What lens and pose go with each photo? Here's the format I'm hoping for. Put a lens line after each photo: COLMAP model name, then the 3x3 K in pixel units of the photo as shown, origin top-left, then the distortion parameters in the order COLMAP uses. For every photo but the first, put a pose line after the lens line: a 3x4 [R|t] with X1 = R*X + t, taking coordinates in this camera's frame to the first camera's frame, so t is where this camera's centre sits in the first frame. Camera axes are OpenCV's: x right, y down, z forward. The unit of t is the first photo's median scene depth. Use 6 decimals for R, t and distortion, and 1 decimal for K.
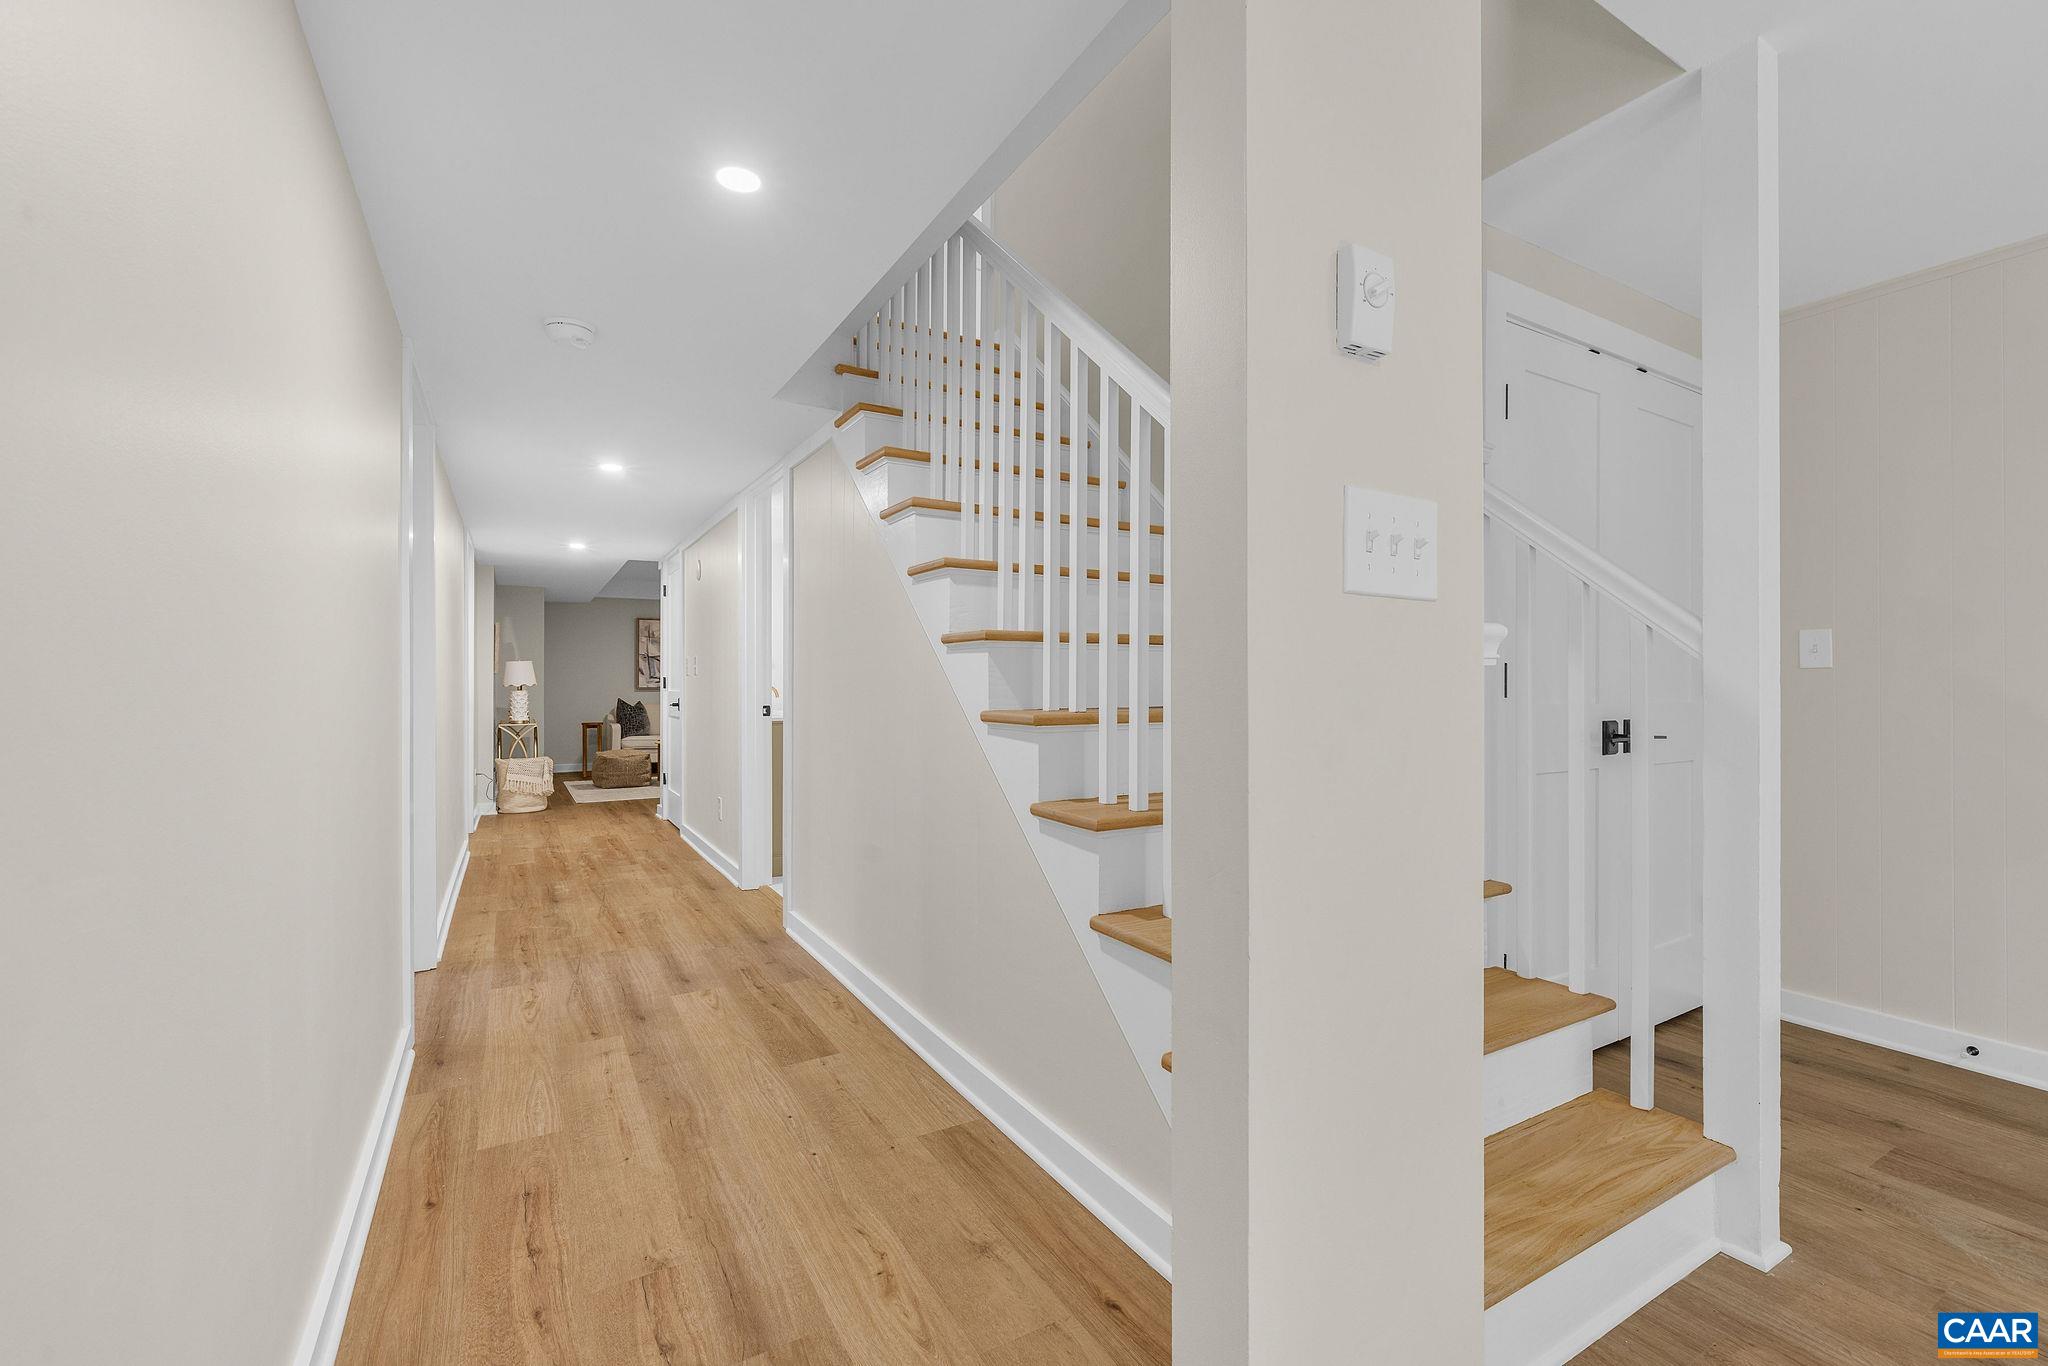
lens RADIAL K [[865.4, 0, 1017.6], [0, 865.4, 673.8], [0, 0, 1]] dist [-0.000789, 0.000284]
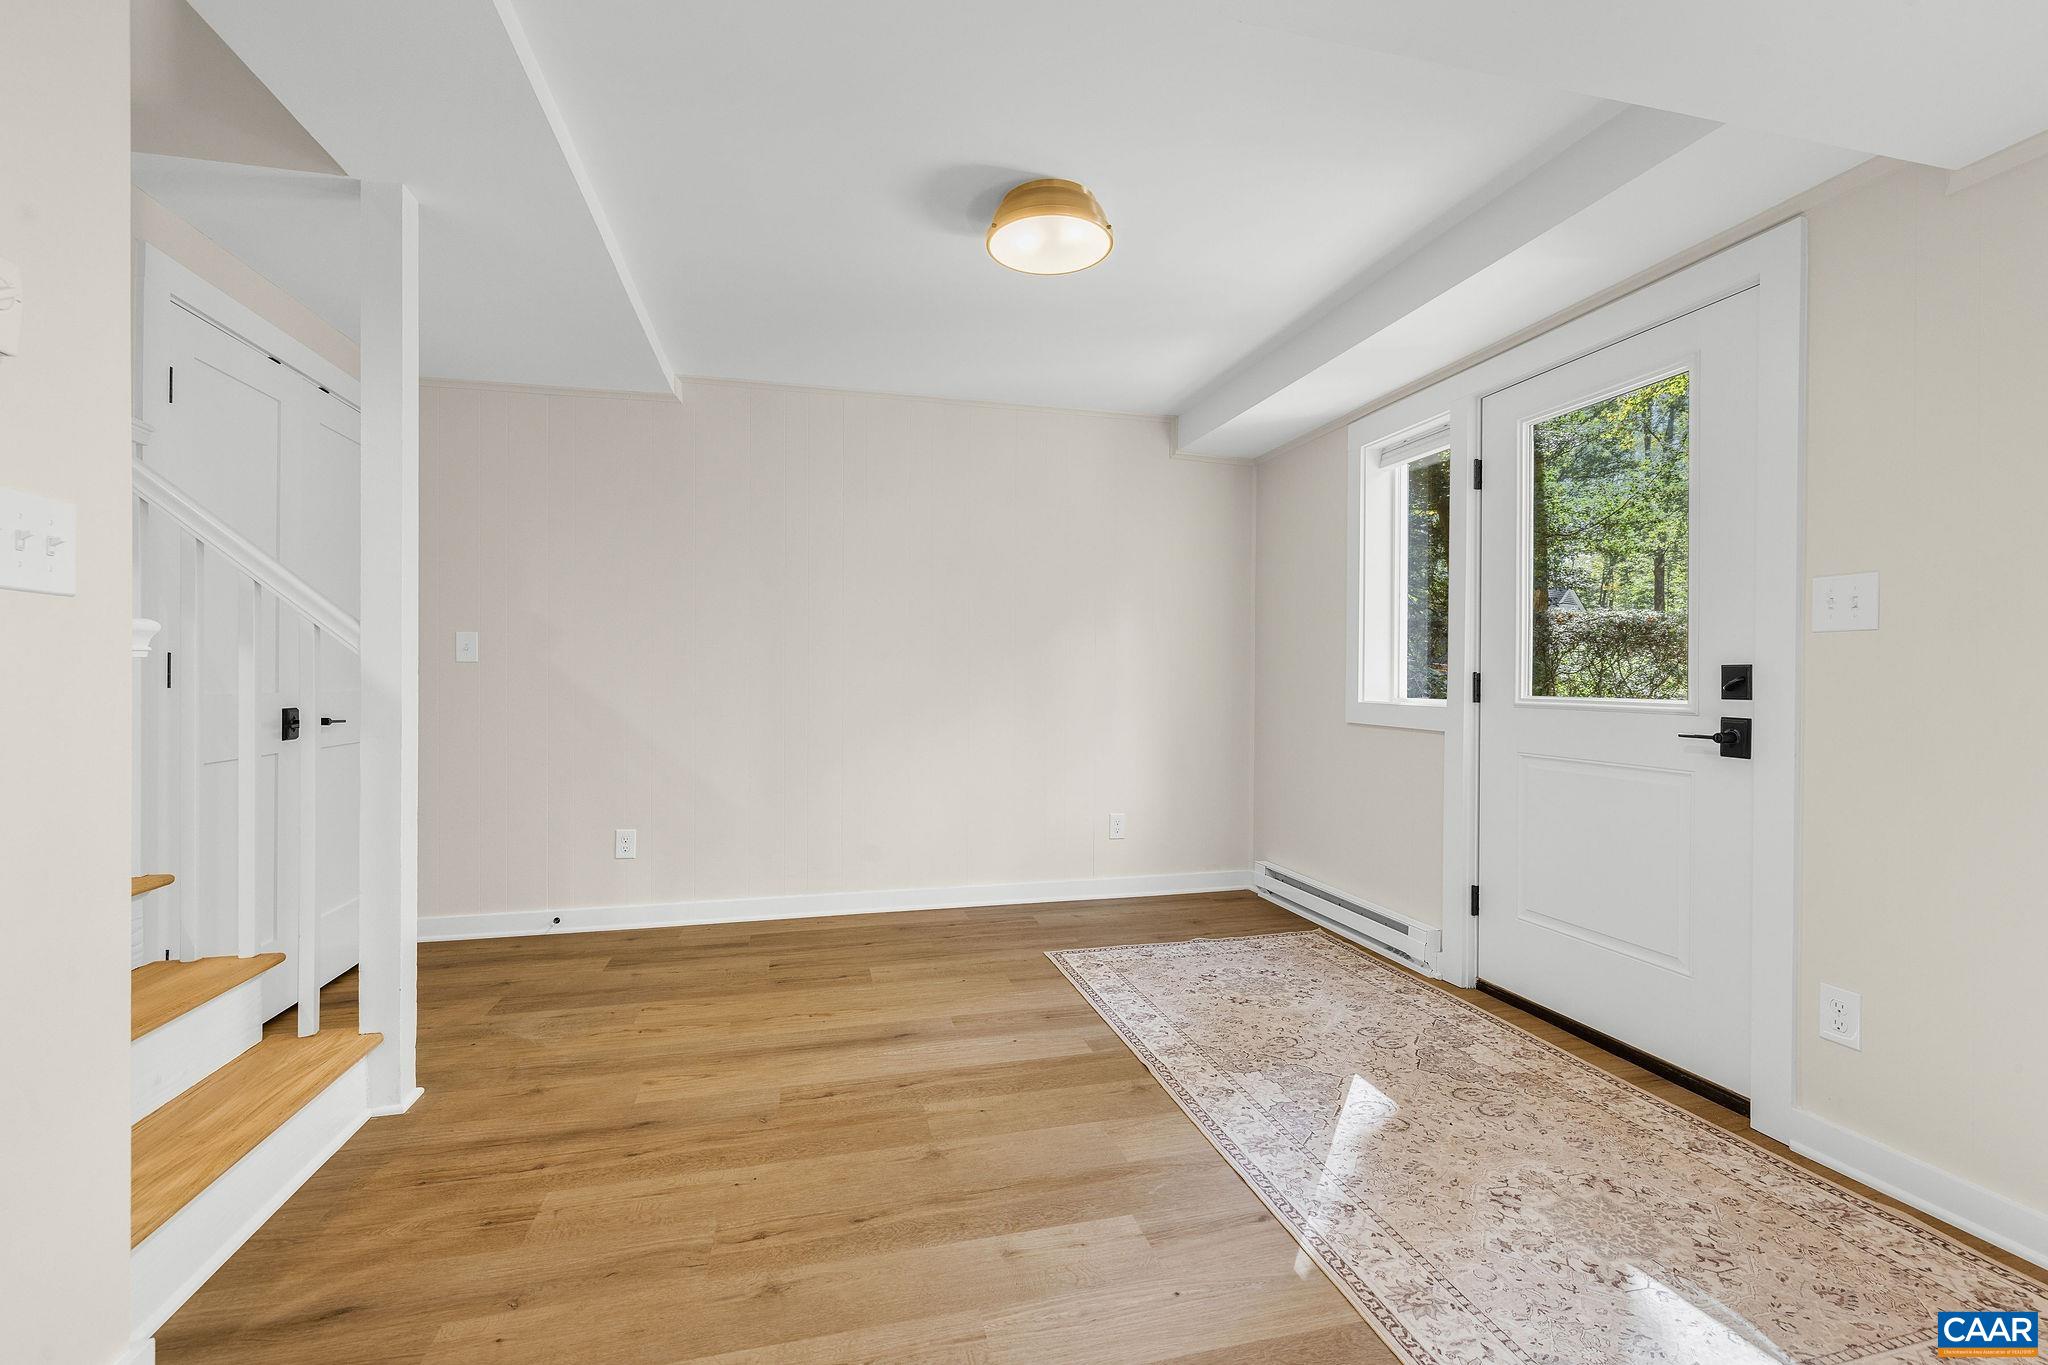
lens RADIAL K [[865.4, 0, 1034.9], [0, 865.4, 675.0], [0, 0, 1]] dist [-0.000789, 0.000284]
pose [[0.276712, -0.002774, 0.960949, -0.138855], [-0.009285, 0.999941, 0.005560, -0.003189], [-0.960908, -0.010461, 0.276671, -0.282074]]
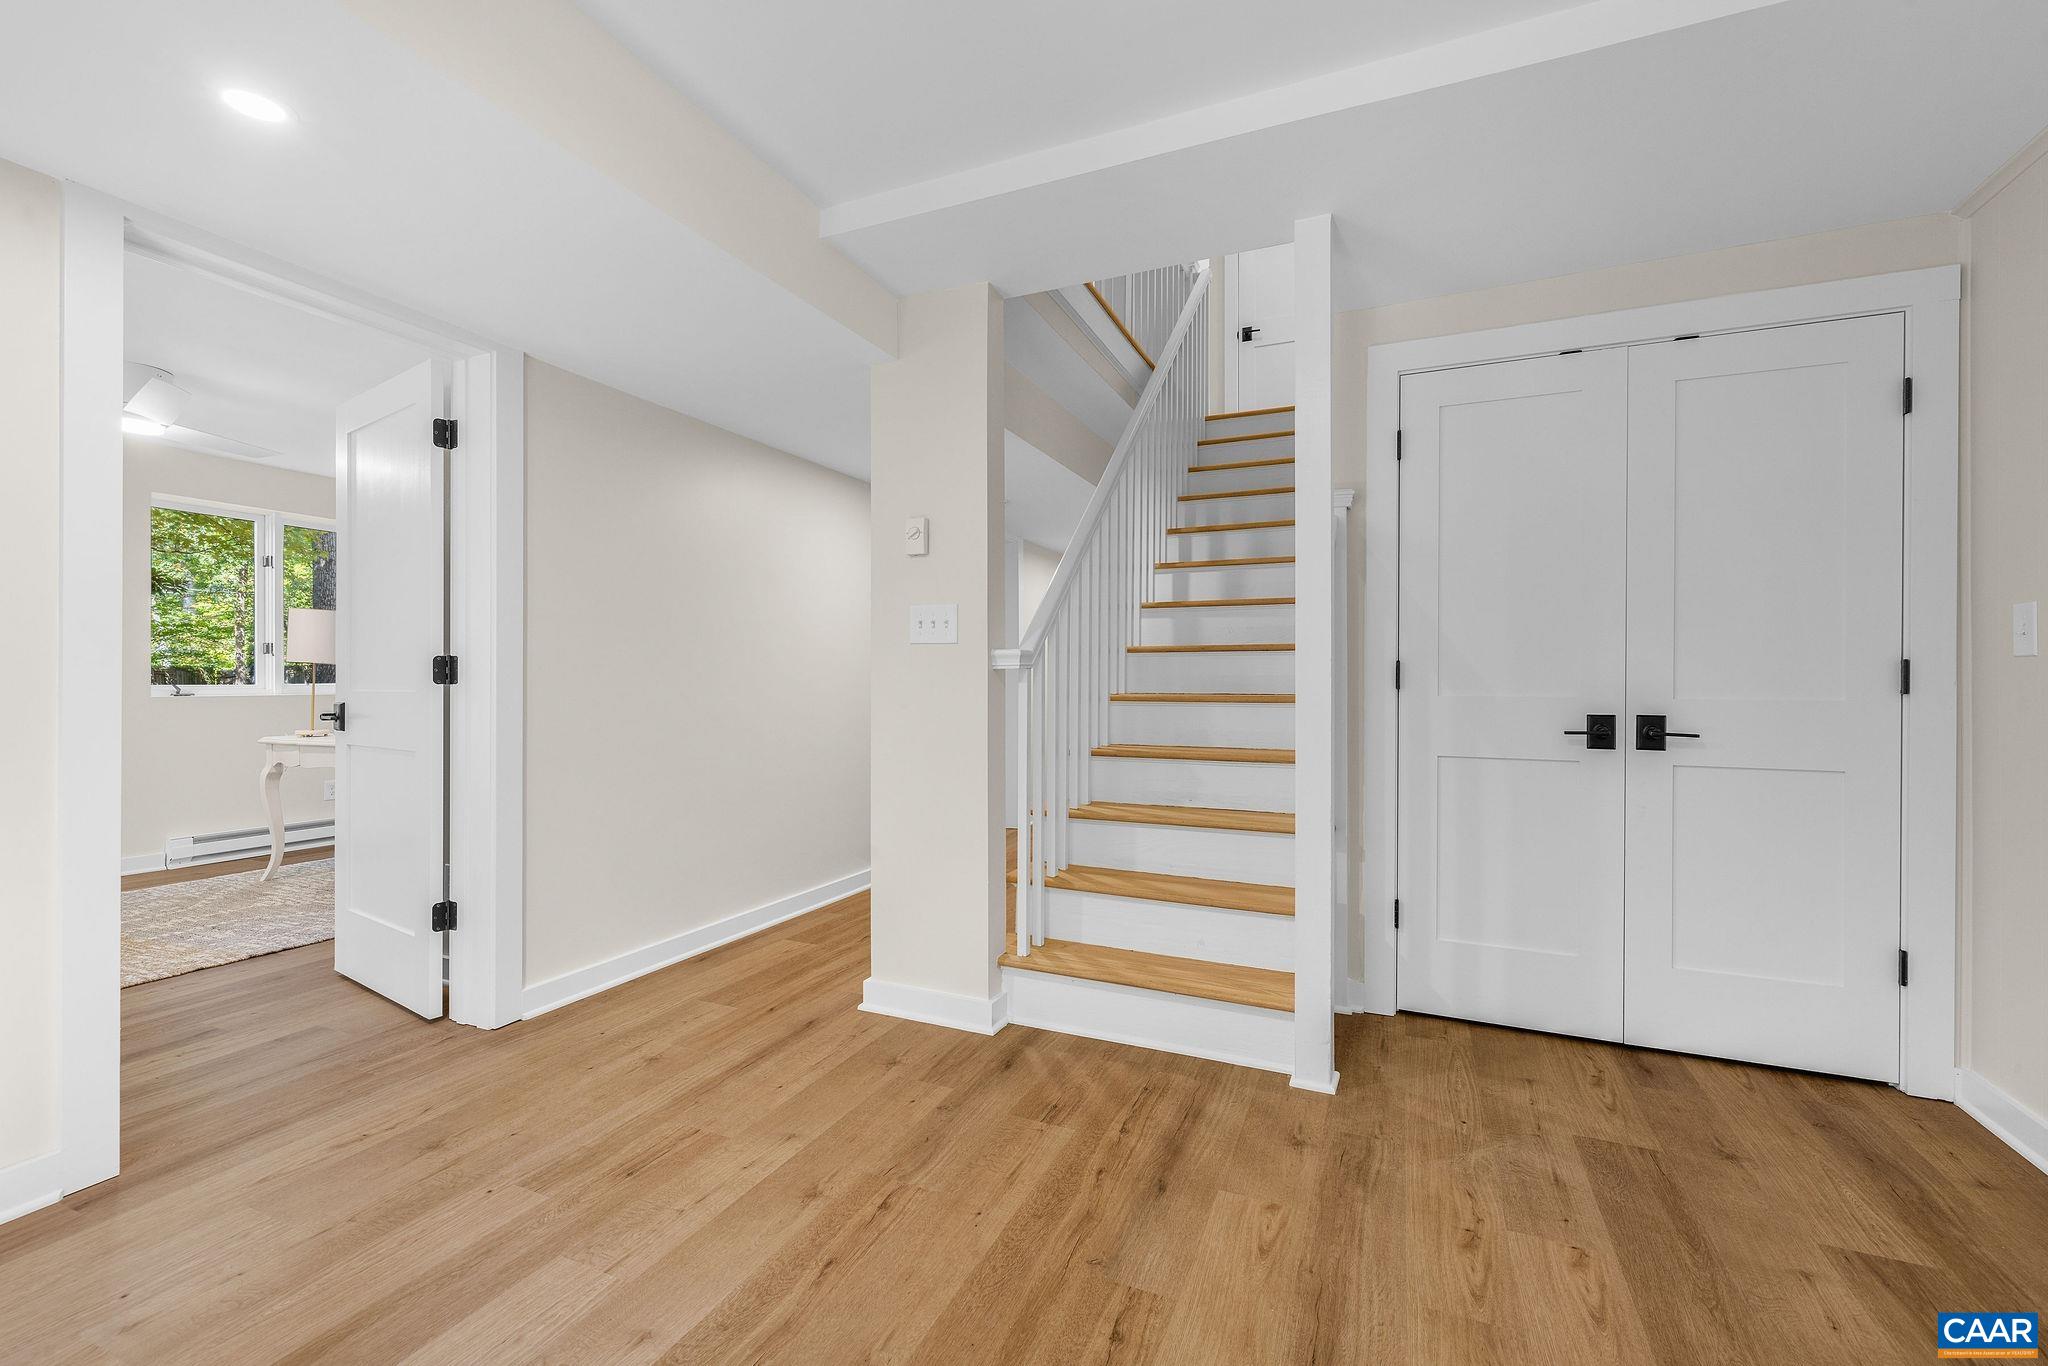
lens RADIAL K [[865.4, 0, 1024.6], [0, 865.4, 680.1], [0, 0, 1]] dist [-0.000789, 0.000284]
pose [[0.575581, -0.001968, -0.817743, 1.664794], [0.006782, 0.999974, 0.002368, 0.008916], [0.817717, -0.006909, 0.575579, -0.172909]]
